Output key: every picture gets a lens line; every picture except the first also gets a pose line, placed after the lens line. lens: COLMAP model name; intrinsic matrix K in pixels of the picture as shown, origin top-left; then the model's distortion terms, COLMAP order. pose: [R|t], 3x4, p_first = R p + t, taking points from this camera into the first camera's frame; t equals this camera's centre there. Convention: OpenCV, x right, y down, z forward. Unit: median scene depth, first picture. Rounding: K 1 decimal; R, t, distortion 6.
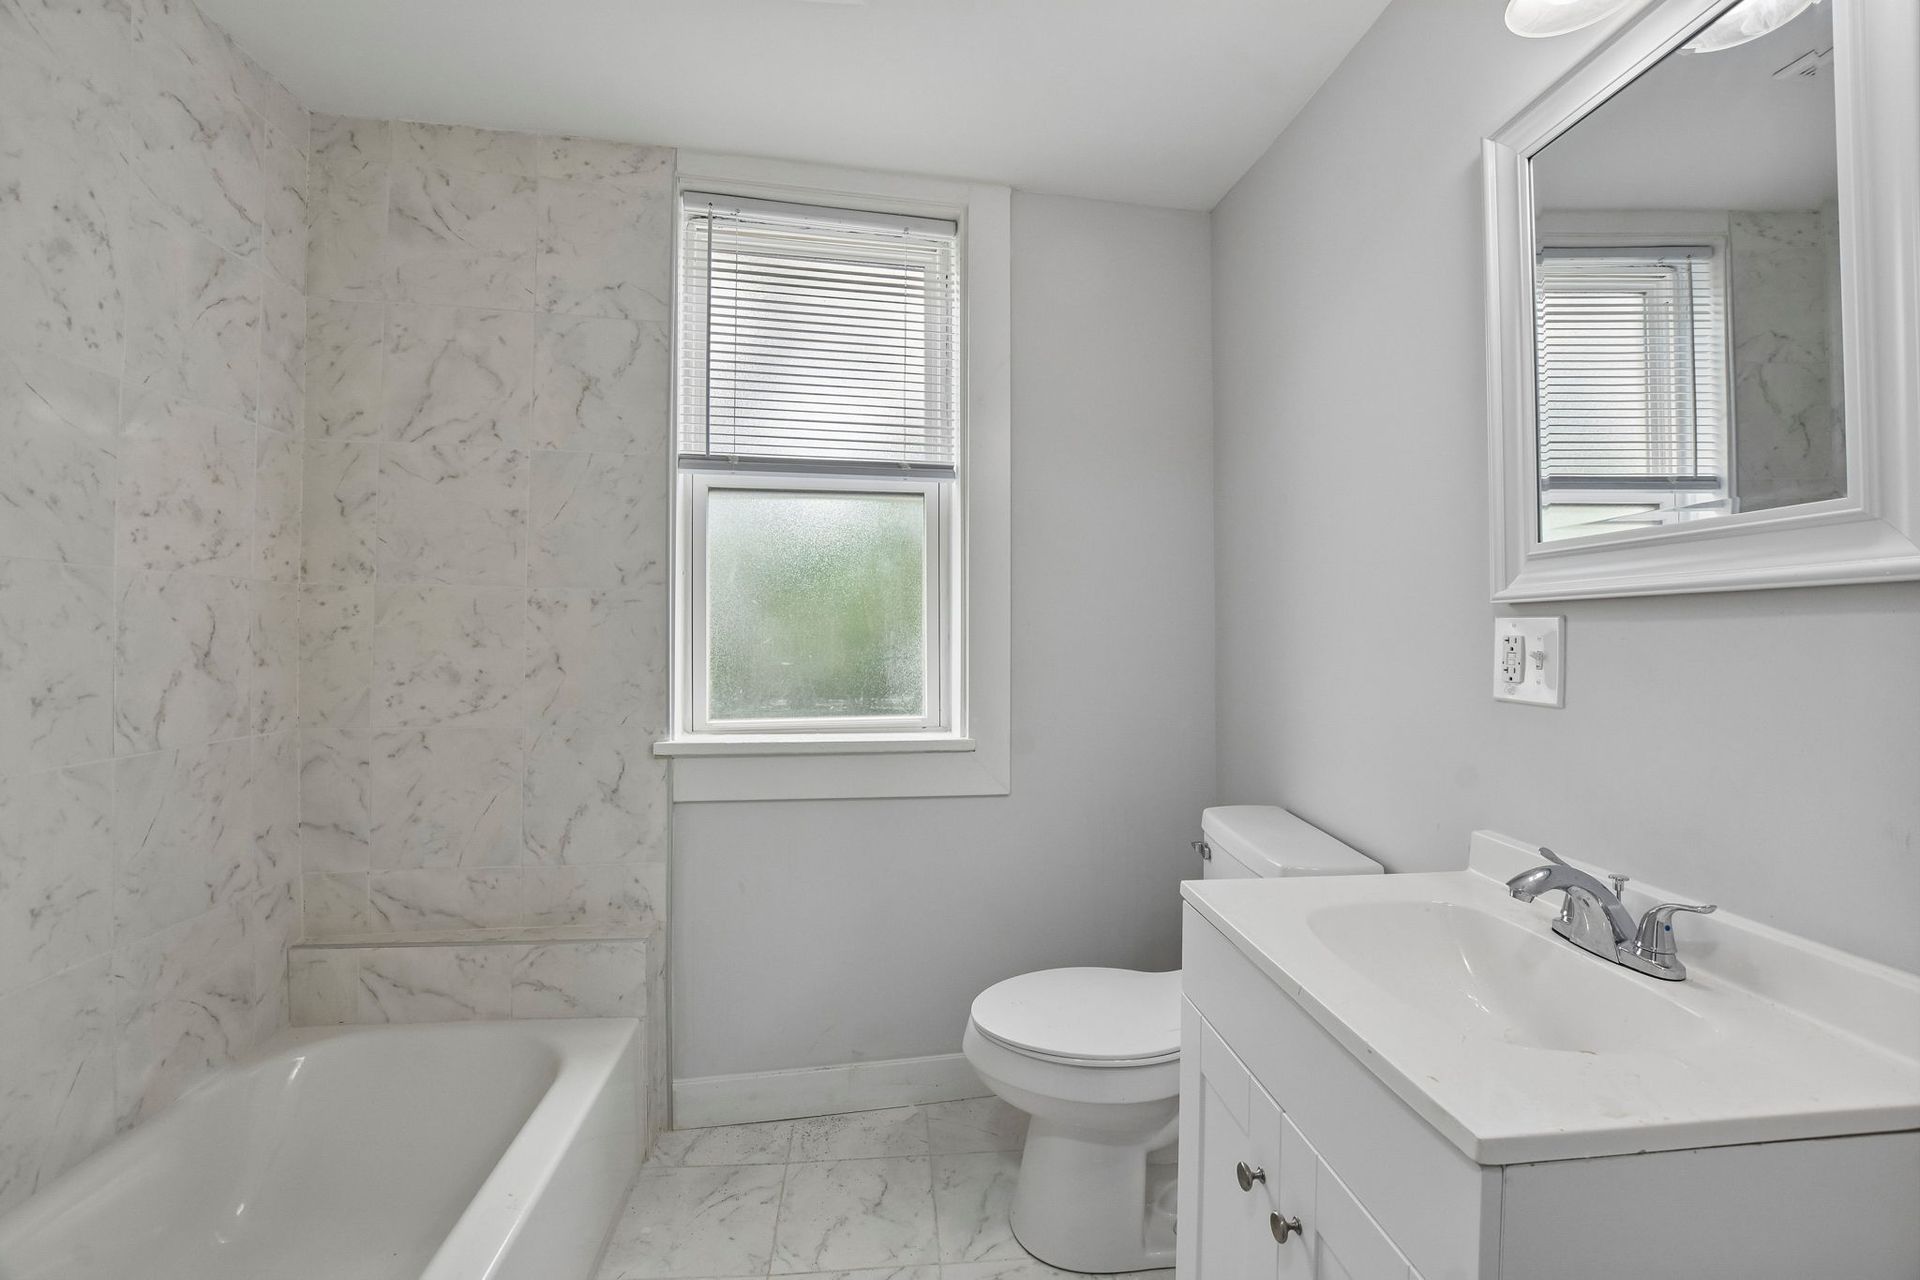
lens RADIAL K [[827.8, 0, 962.4], [0, 827.8, 629.9], [0, 0, 1]] dist [-0.027268, 0.000325]
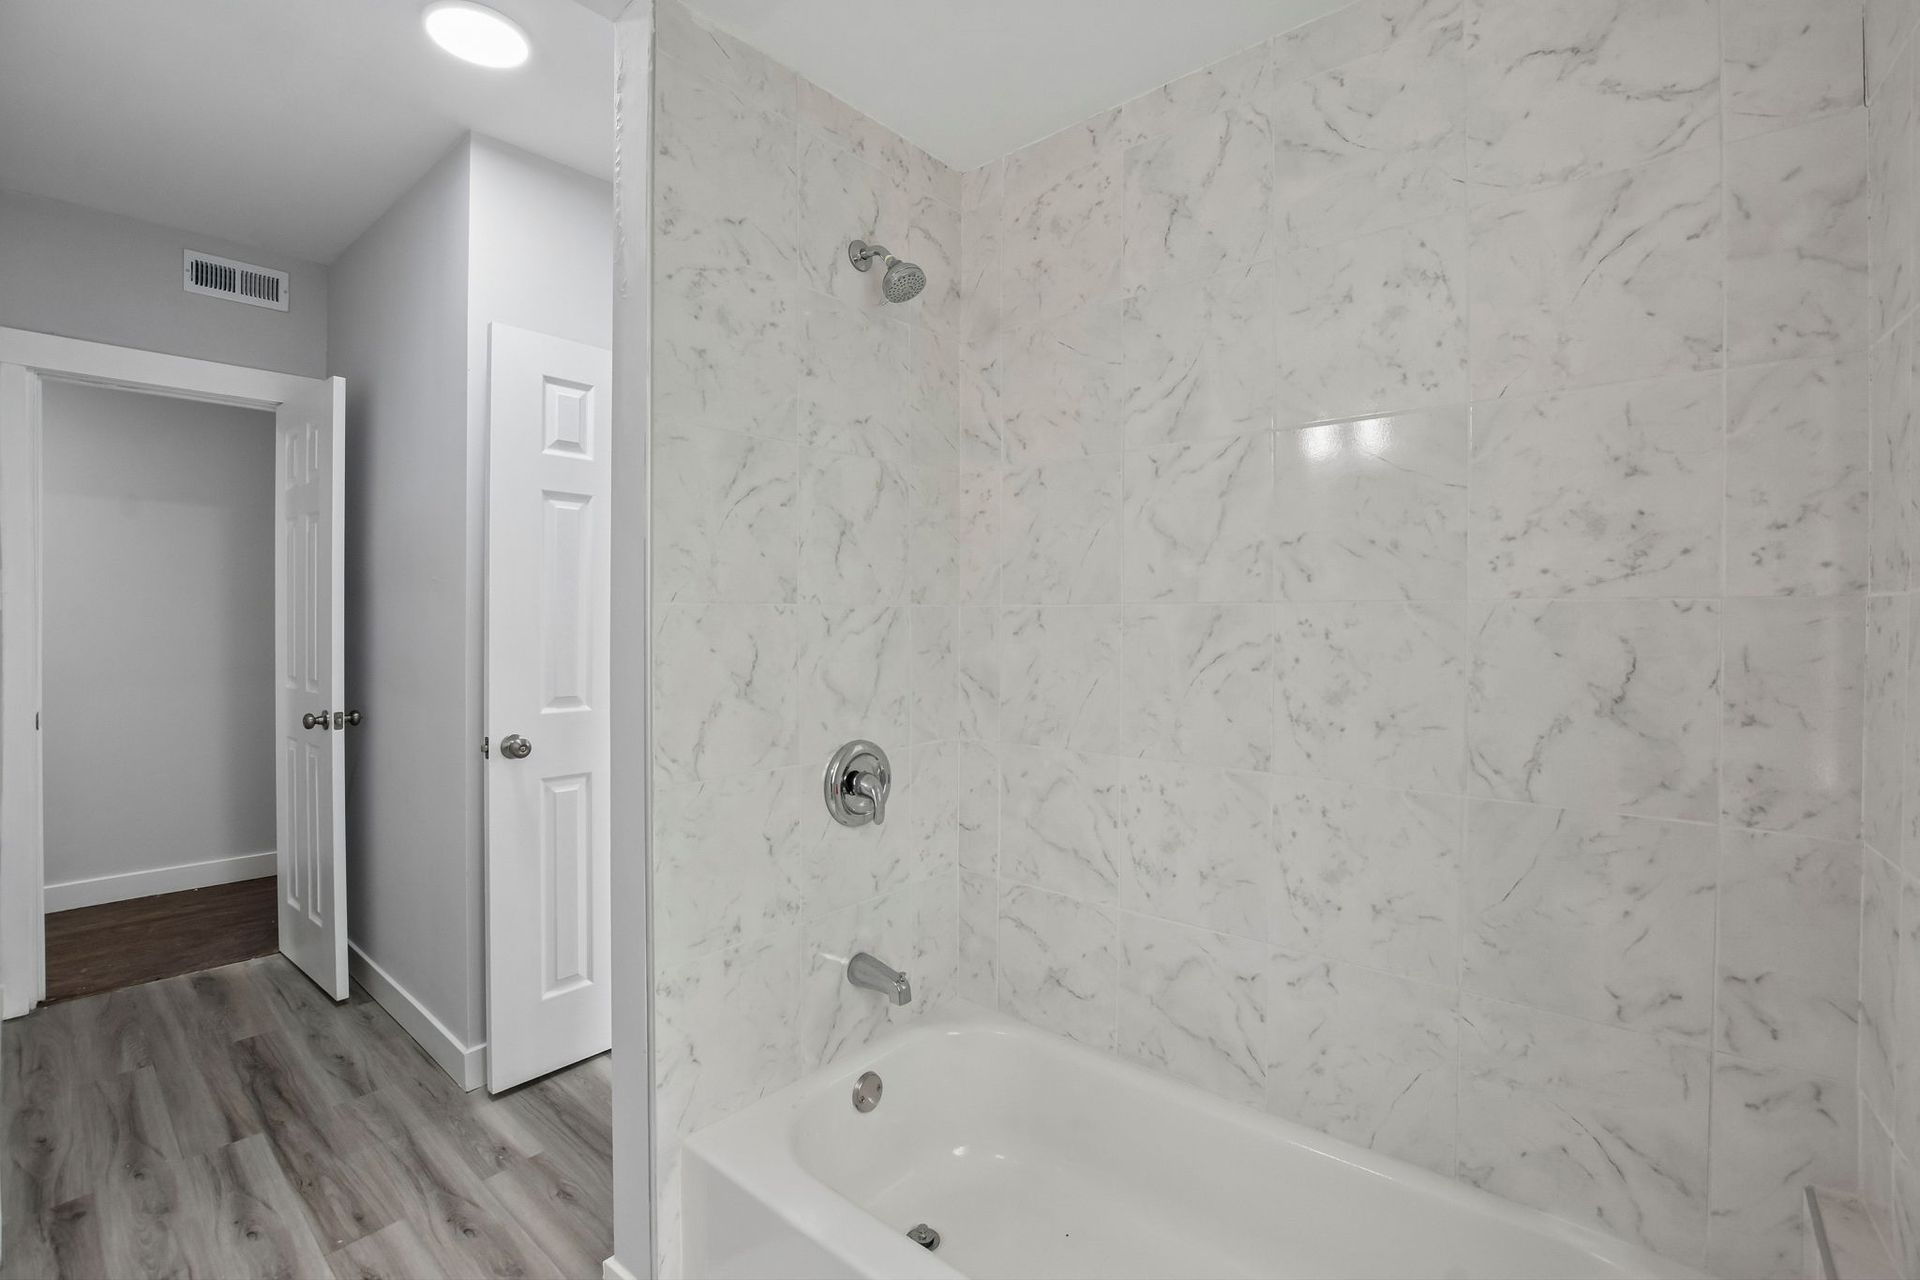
lens RADIAL K [[827.8, 0, 960.4], [0, 827.8, 639.8], [0, 0, 1]] dist [-0.027268, 0.000325]
pose [[-0.720055, 0.000491, -0.693917, 0.068337], [-0.007514, 0.999936, 0.008505, -0.030540], [0.693876, 0.011337, -0.720005, 1.159937]]
